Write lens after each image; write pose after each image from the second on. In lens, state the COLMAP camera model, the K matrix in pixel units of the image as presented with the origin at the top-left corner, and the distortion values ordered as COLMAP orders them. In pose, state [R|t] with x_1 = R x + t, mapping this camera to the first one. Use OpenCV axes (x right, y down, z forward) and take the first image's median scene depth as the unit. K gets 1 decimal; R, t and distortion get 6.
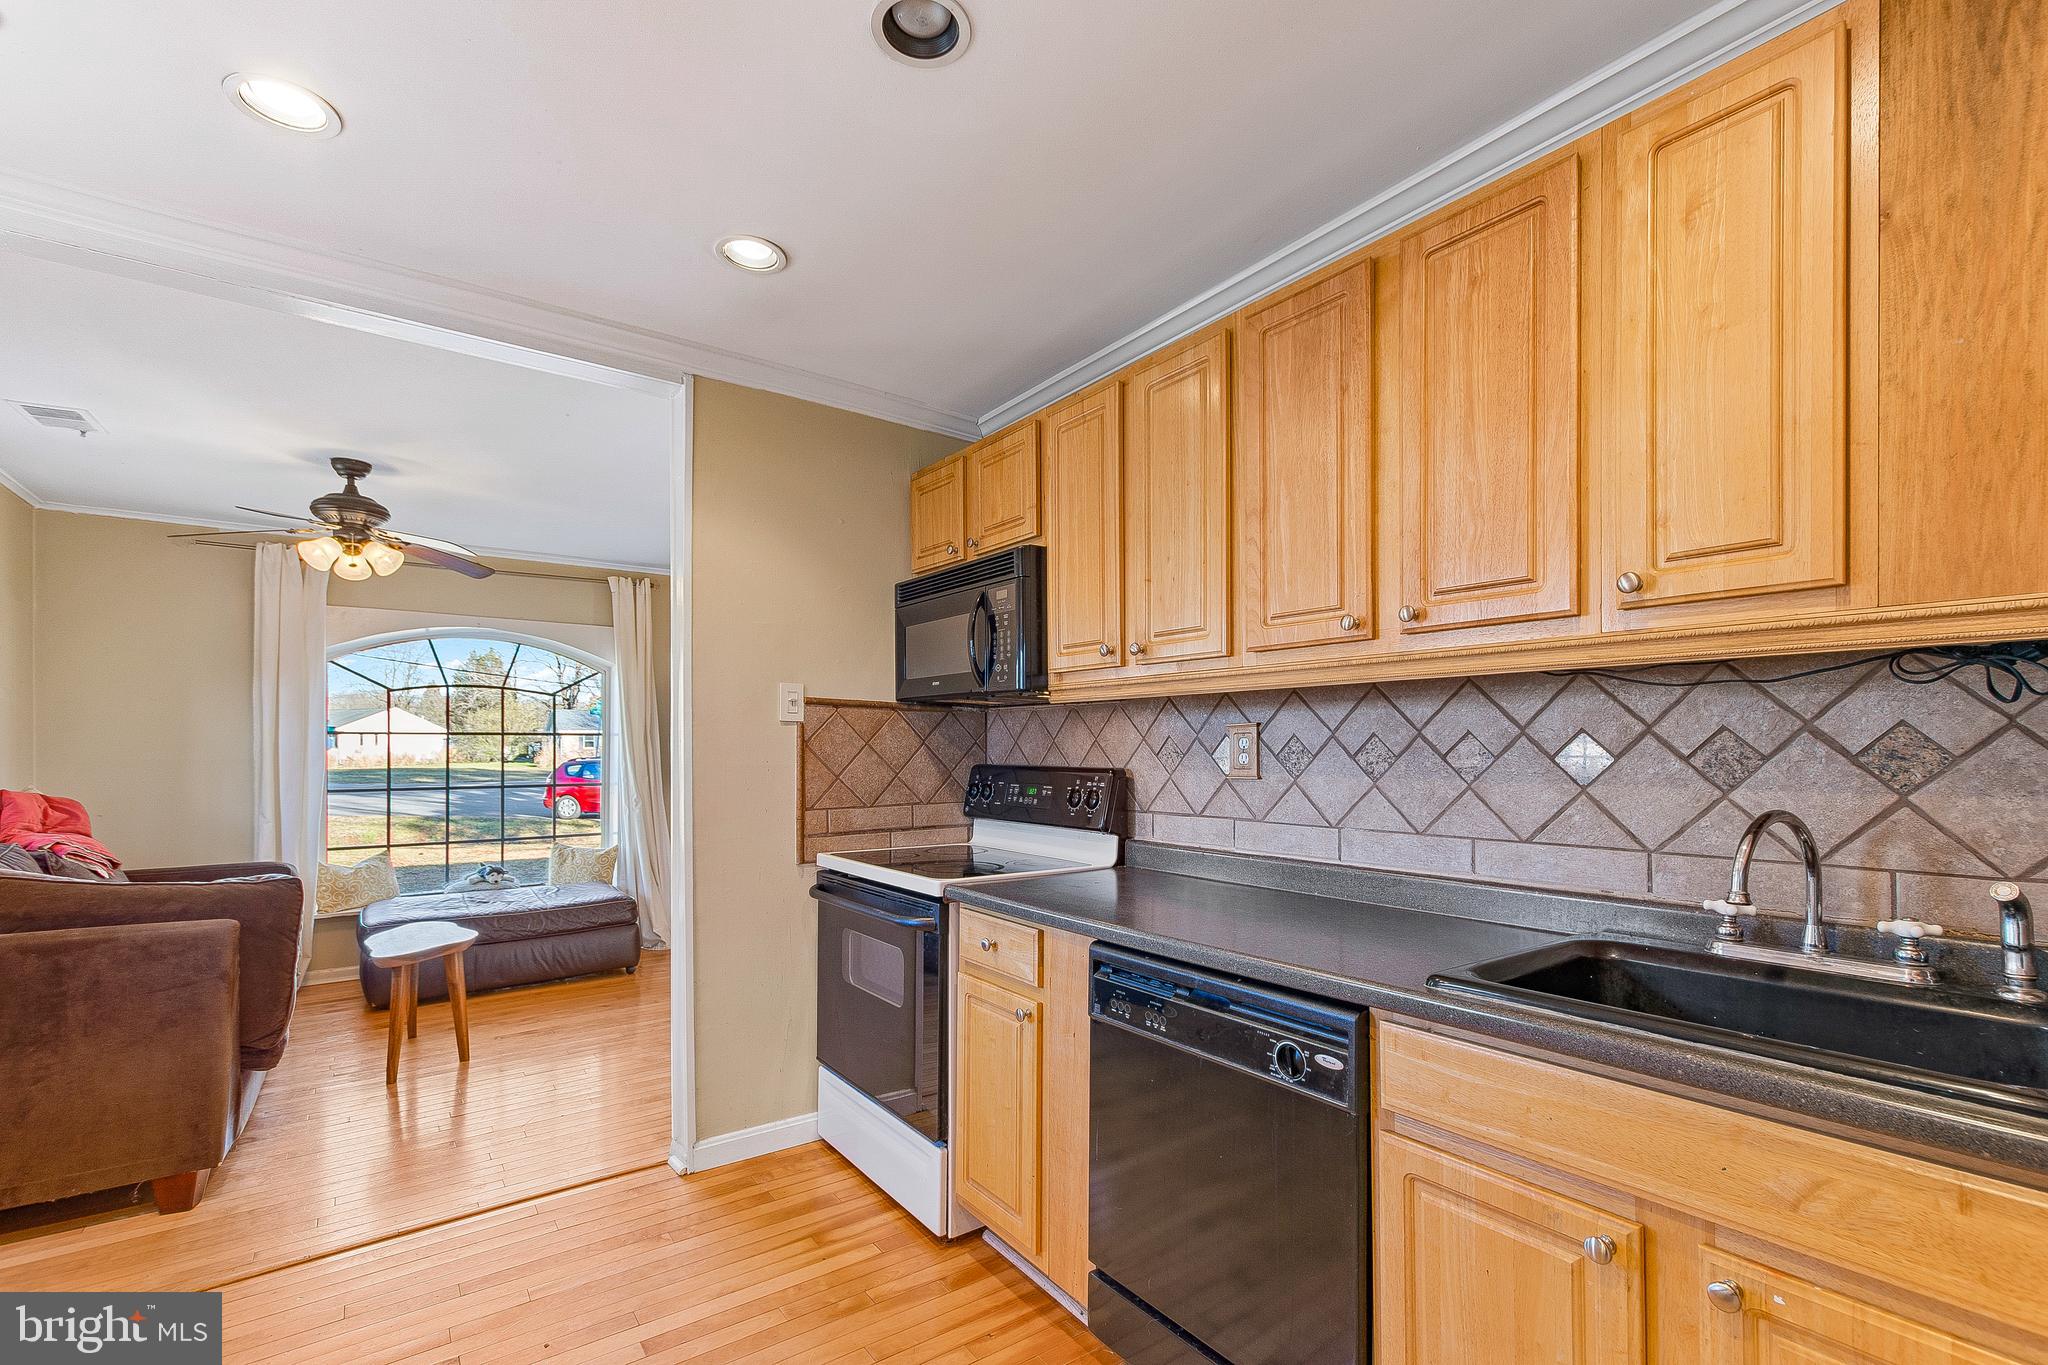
lens RADIAL K [[894.0, 0, 1024.8], [0, 894.0, 740.8], [0, 0, 1]] dist [-0.000264, -0.000085]
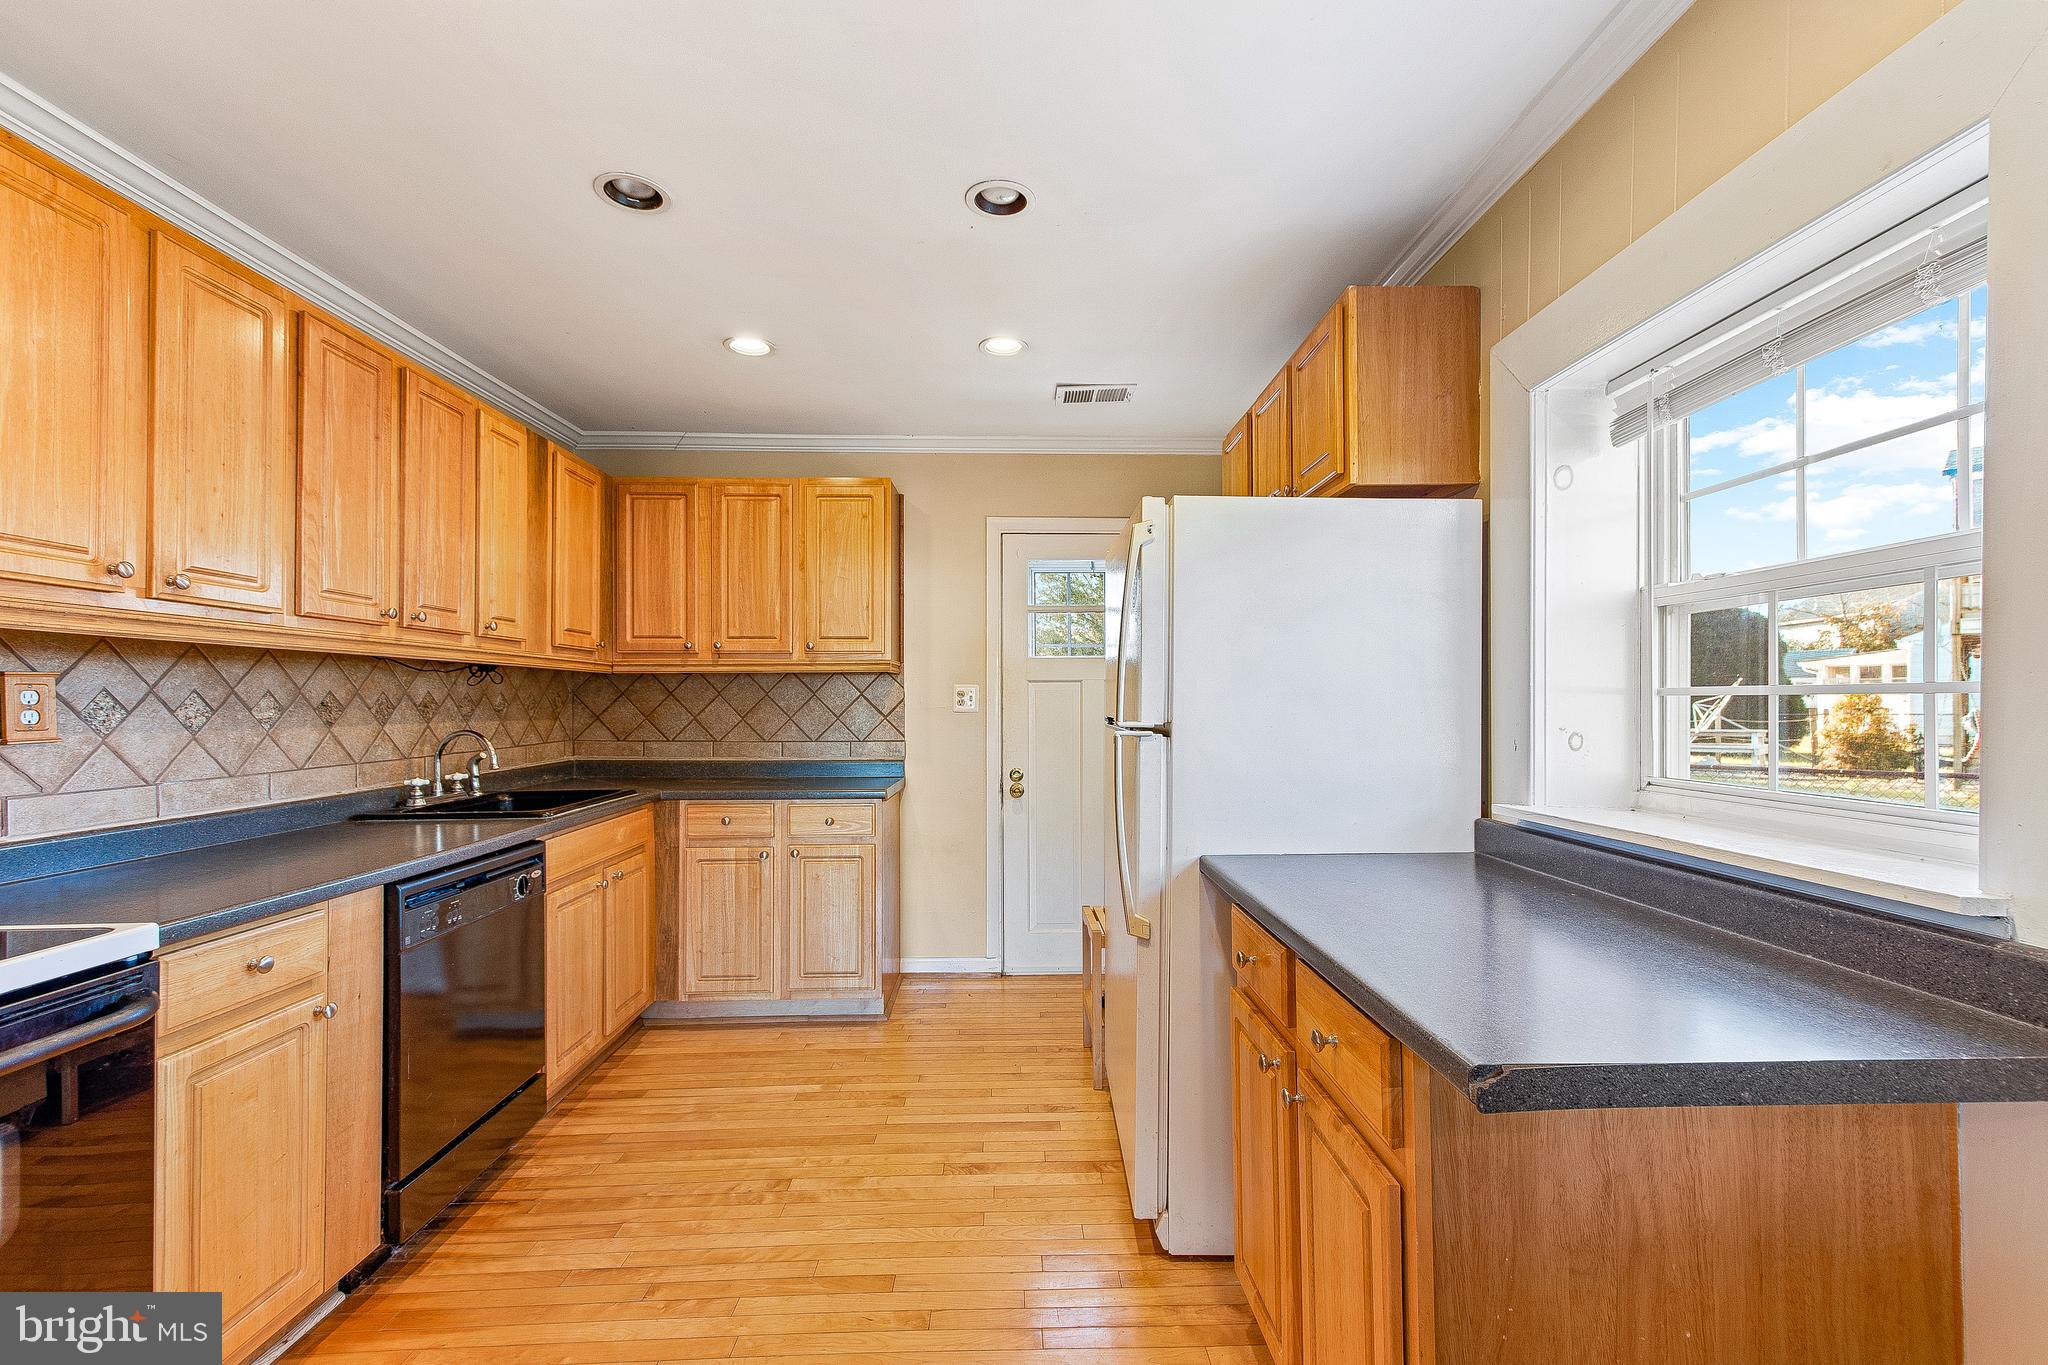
lens RADIAL K [[874.4, 0, 1024.0], [0, 874.4, 682.5], [0, 0, 1]] dist [0.011961, -0.000202]
pose [[-0.822048, 0.017016, 0.569164, -1.044518], [0.000742, 0.999585, -0.028812, 0.014561], [-0.569418, -0.023263, -0.821719, 1.324933]]
